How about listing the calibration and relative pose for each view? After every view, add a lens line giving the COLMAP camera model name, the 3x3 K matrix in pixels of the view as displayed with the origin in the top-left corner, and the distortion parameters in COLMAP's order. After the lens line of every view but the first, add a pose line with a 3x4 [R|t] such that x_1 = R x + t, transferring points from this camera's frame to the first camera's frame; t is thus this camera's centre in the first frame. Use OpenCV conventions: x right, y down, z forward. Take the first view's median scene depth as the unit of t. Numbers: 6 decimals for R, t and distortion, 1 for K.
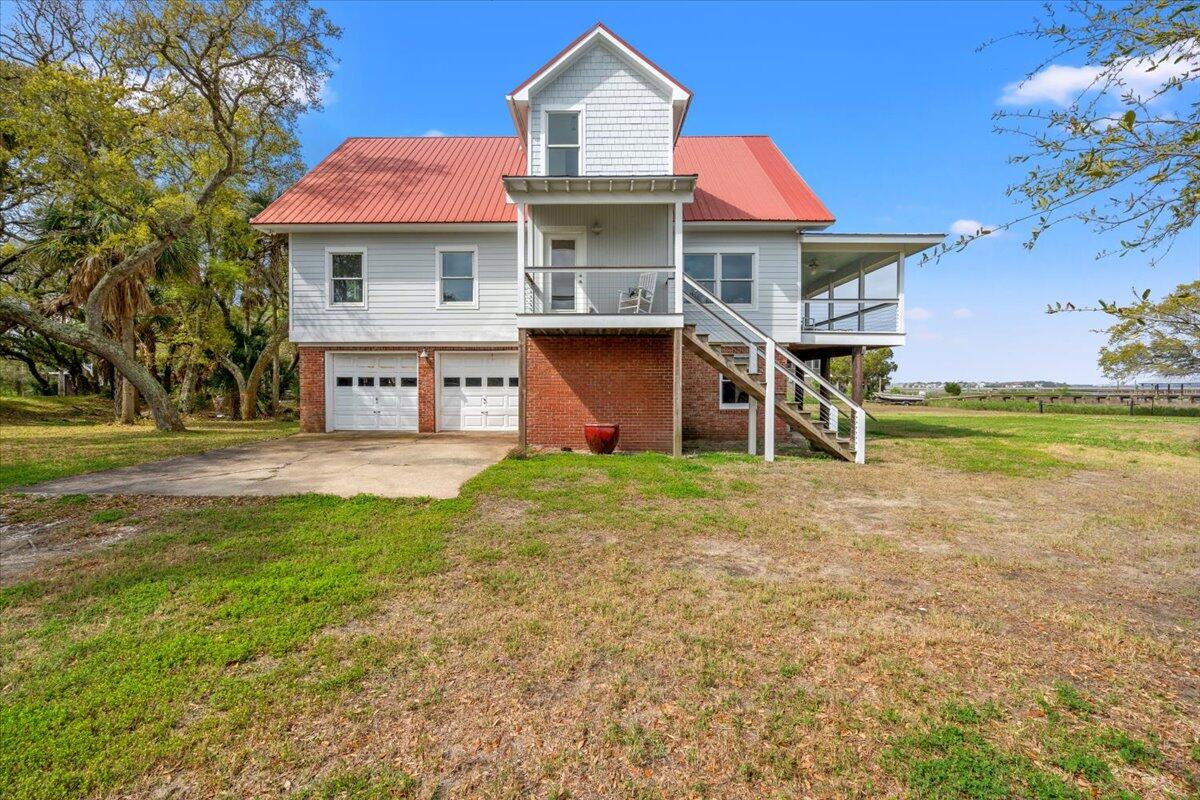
lens RADIAL K [[532.2, 0, 601.0], [0, 532.2, 394.4], [0, 0, 1]] dist [0.002568, 0.000277]
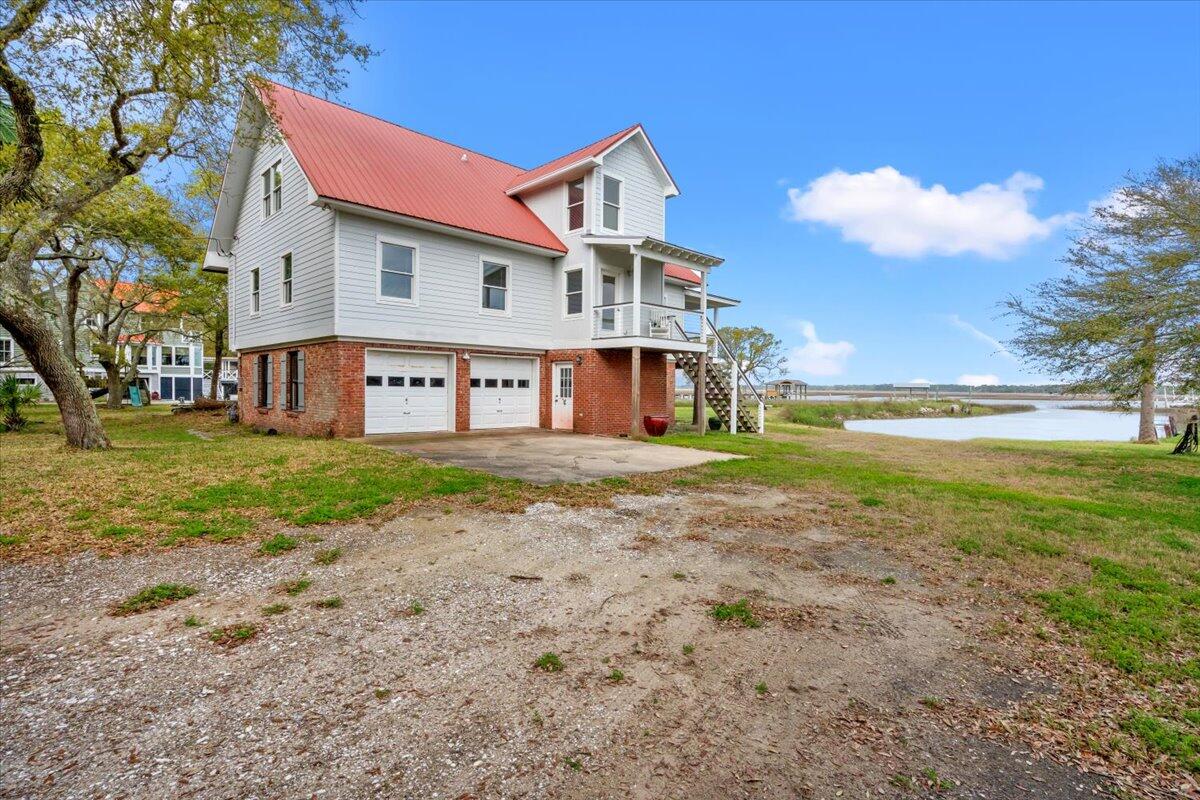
lens RADIAL K [[580.3, 0, 599.6], [0, 580.3, 400.2], [0, 0, 1]] dist [-0.000198, -0.000003]
pose [[0.699318, -0.007415, 0.714772, -0.951981], [-0.000043, 0.999946, 0.010415, -0.001395], [-0.714811, -0.007315, 0.699280, 0.020533]]
